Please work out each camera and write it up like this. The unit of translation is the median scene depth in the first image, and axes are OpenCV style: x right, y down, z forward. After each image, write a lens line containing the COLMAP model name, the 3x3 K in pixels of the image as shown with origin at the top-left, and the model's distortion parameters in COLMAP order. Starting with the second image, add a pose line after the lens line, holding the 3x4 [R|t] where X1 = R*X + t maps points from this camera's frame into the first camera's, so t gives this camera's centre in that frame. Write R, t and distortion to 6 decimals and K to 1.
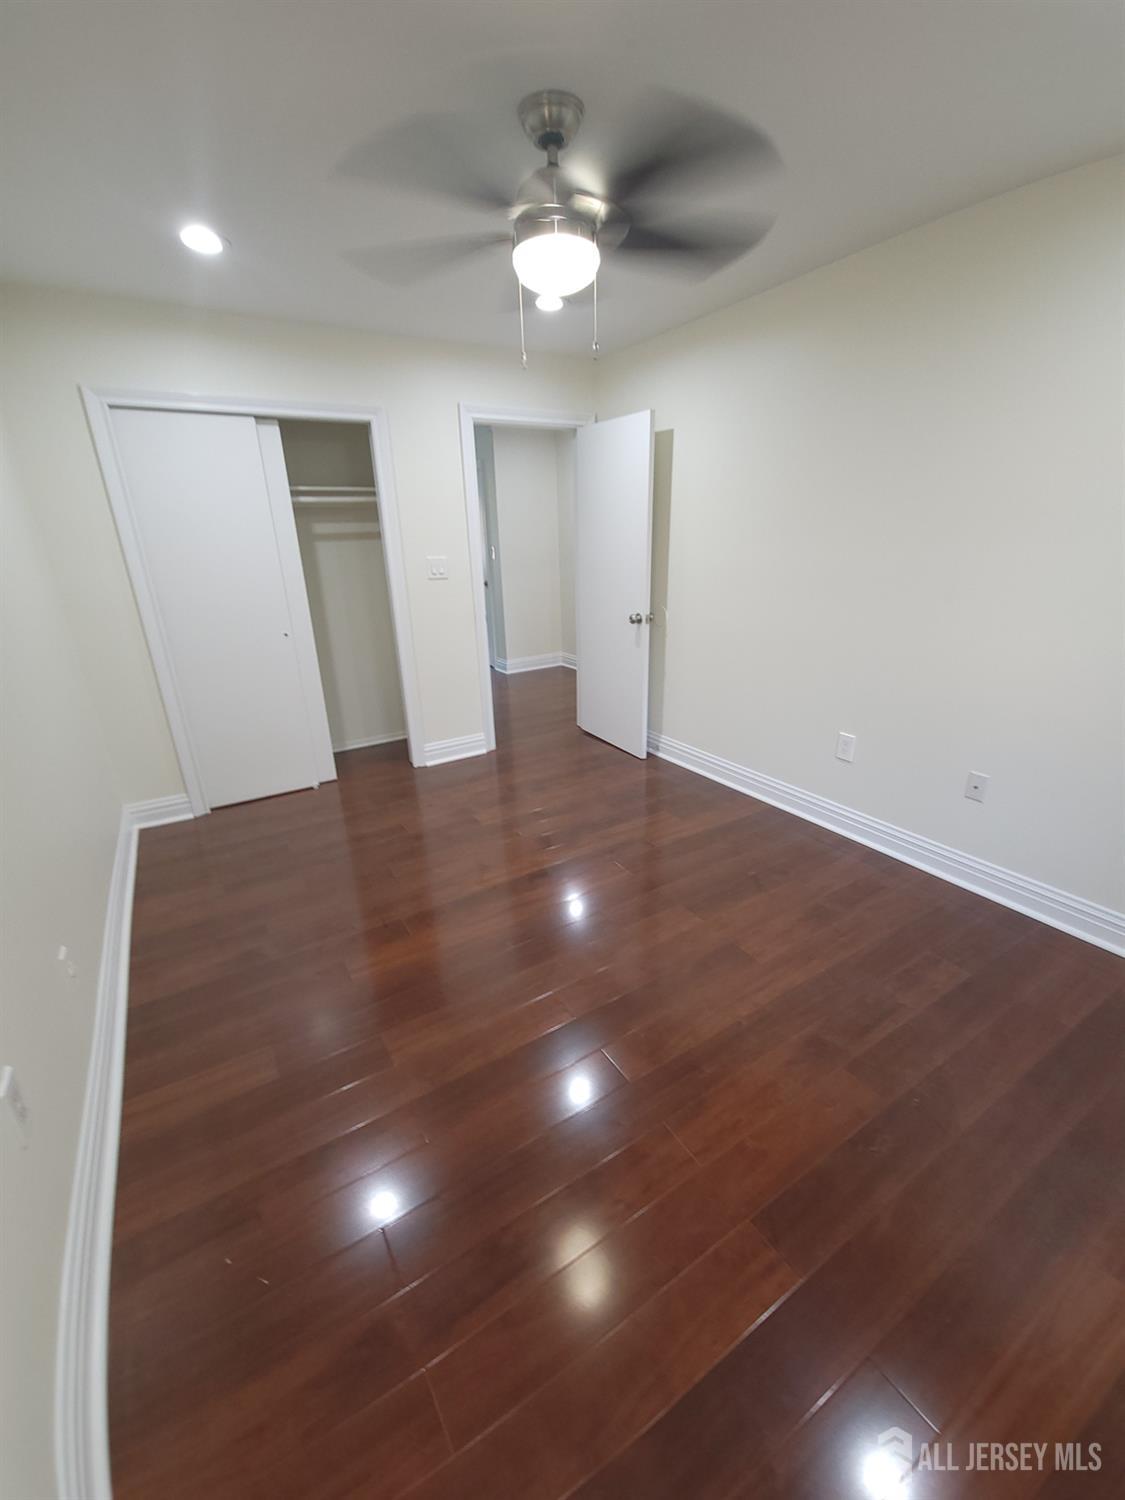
lens RADIAL K [[604.3, 0, 560.4], [0, 604.3, 753.5], [0, 0, 1]] dist [0.004217, -0.005610]
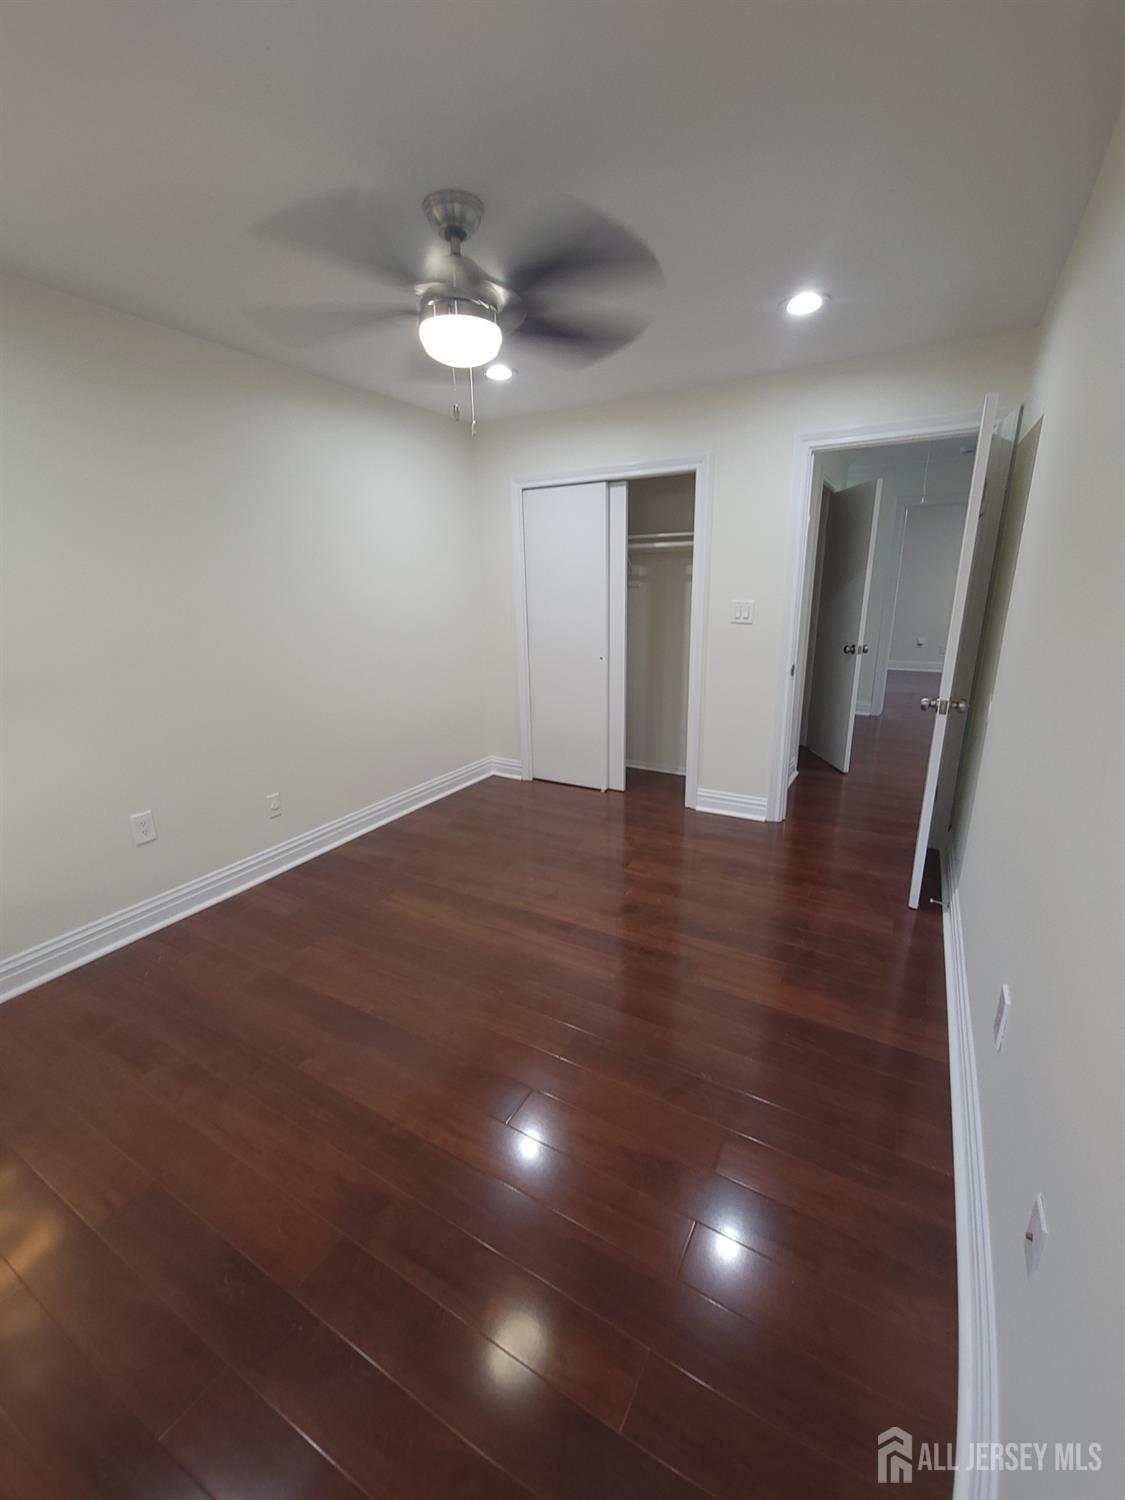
lens RADIAL K [[604.3, 0, 550.5], [0, 604.3, 750.3], [0, 0, 1]] dist [0.004217, -0.005610]
pose [[0.472102, 0.259702, -0.842422, 0.539839], [-0.296123, 0.946812, 0.125932, -0.143241], [0.830320, 0.190008, 0.523895, 0.323560]]
